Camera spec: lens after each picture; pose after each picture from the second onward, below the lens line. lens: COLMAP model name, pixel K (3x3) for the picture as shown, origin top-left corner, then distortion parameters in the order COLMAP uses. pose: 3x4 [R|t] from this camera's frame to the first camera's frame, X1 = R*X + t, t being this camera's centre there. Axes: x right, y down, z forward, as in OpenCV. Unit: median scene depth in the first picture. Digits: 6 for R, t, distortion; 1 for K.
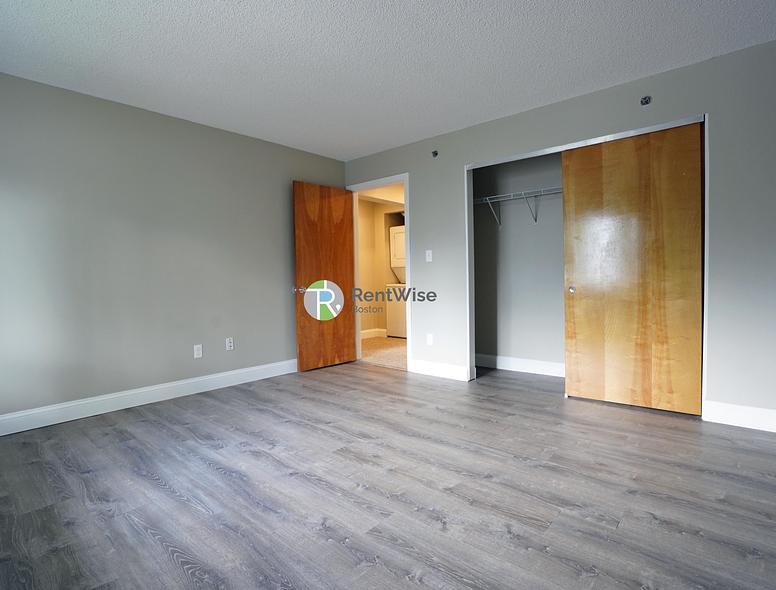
lens RADIAL K [[413.1, 0, 388.0], [0, 413.1, 295.0], [0, 0, 1]] dist [-0.049032, 0.000640]
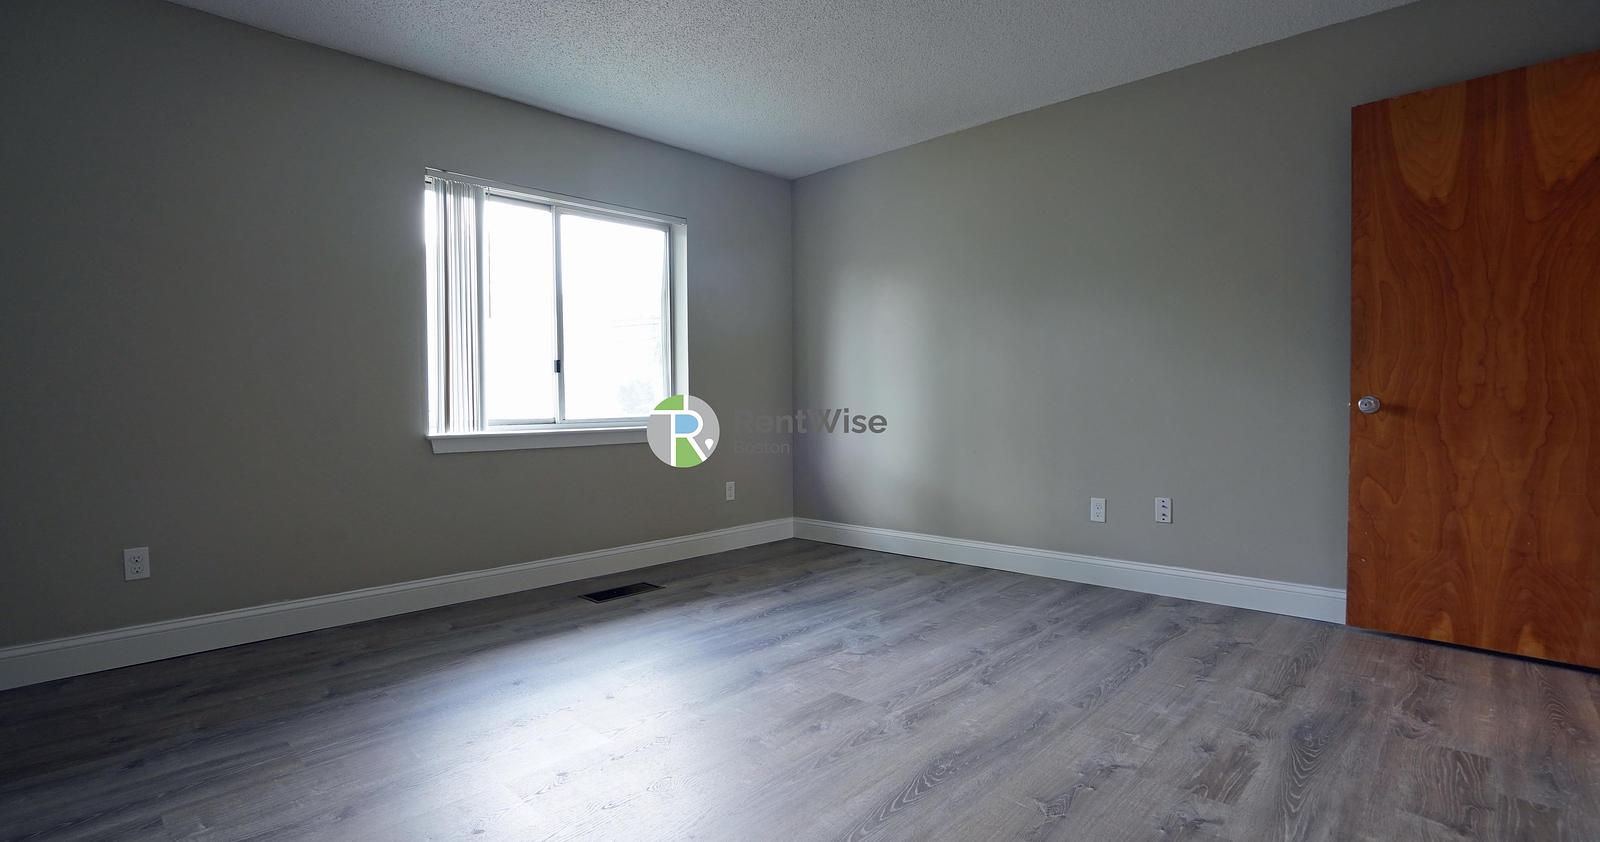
lens RADIAL K [[749.5, 0, 790.5], [0, 749.5, 418.6], [0, 0, 1]] dist [-0.033160, 0.000923]
pose [[-0.042907, 0.042042, -0.998194, 0.847954], [-0.030606, 0.998590, 0.043374, -0.022789], [0.998610, 0.032412, -0.041559, 0.973791]]
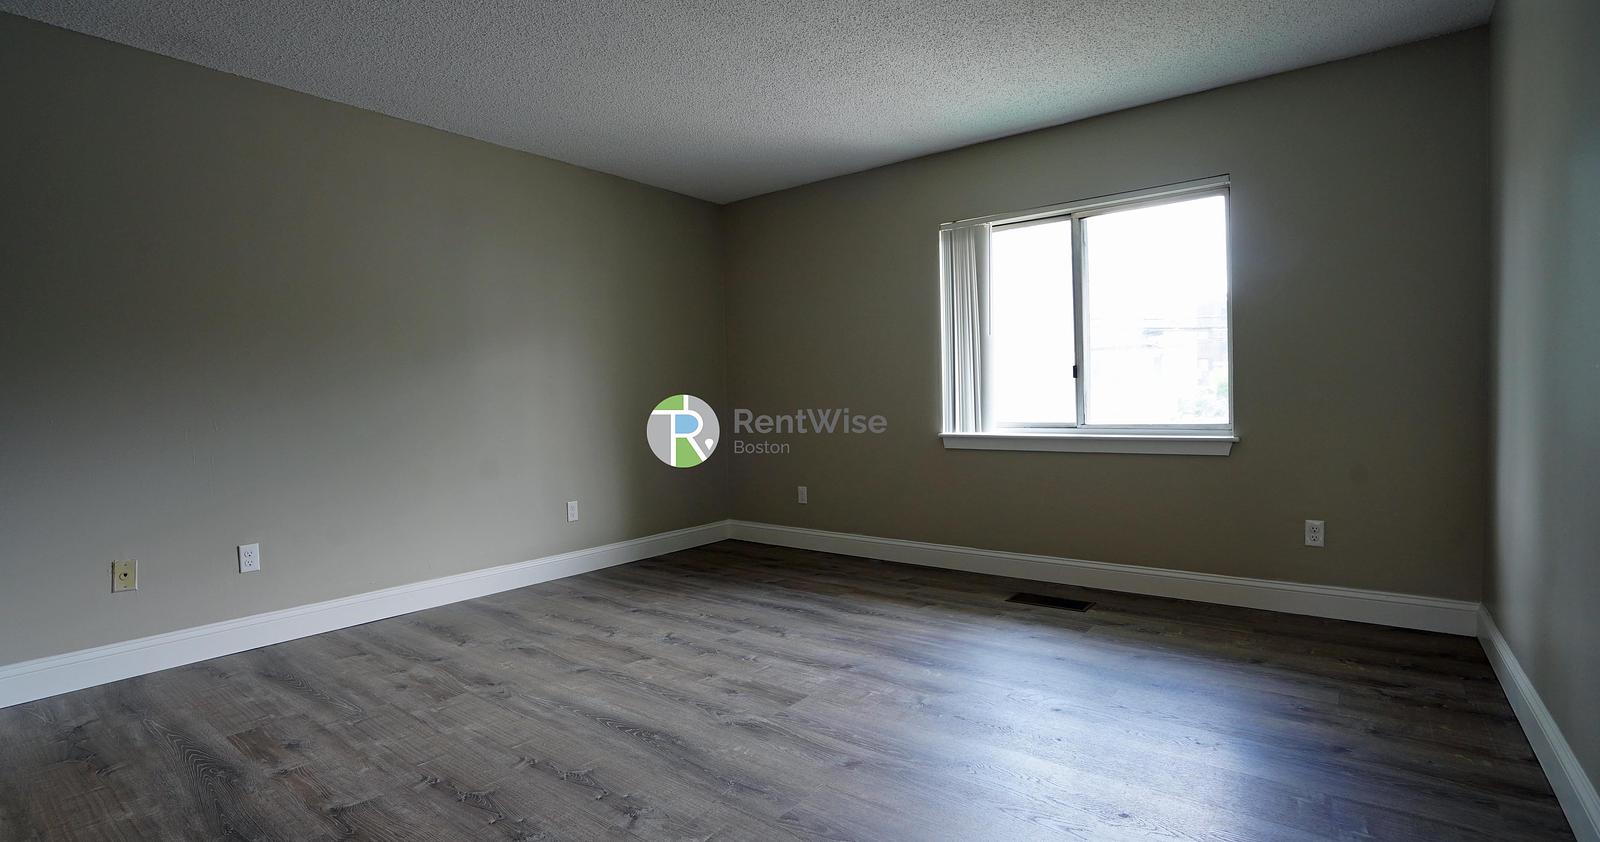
lens RADIAL K [[749.5, 0, 790.5], [0, 749.5, 418.6], [0, 0, 1]] dist [-0.033160, 0.000923]
pose [[-0.998313, 0.041578, -0.040521, -0.087154], [0.038882, 0.997115, 0.065194, -0.080511], [0.043115, 0.063508, -0.997050, 2.043365]]
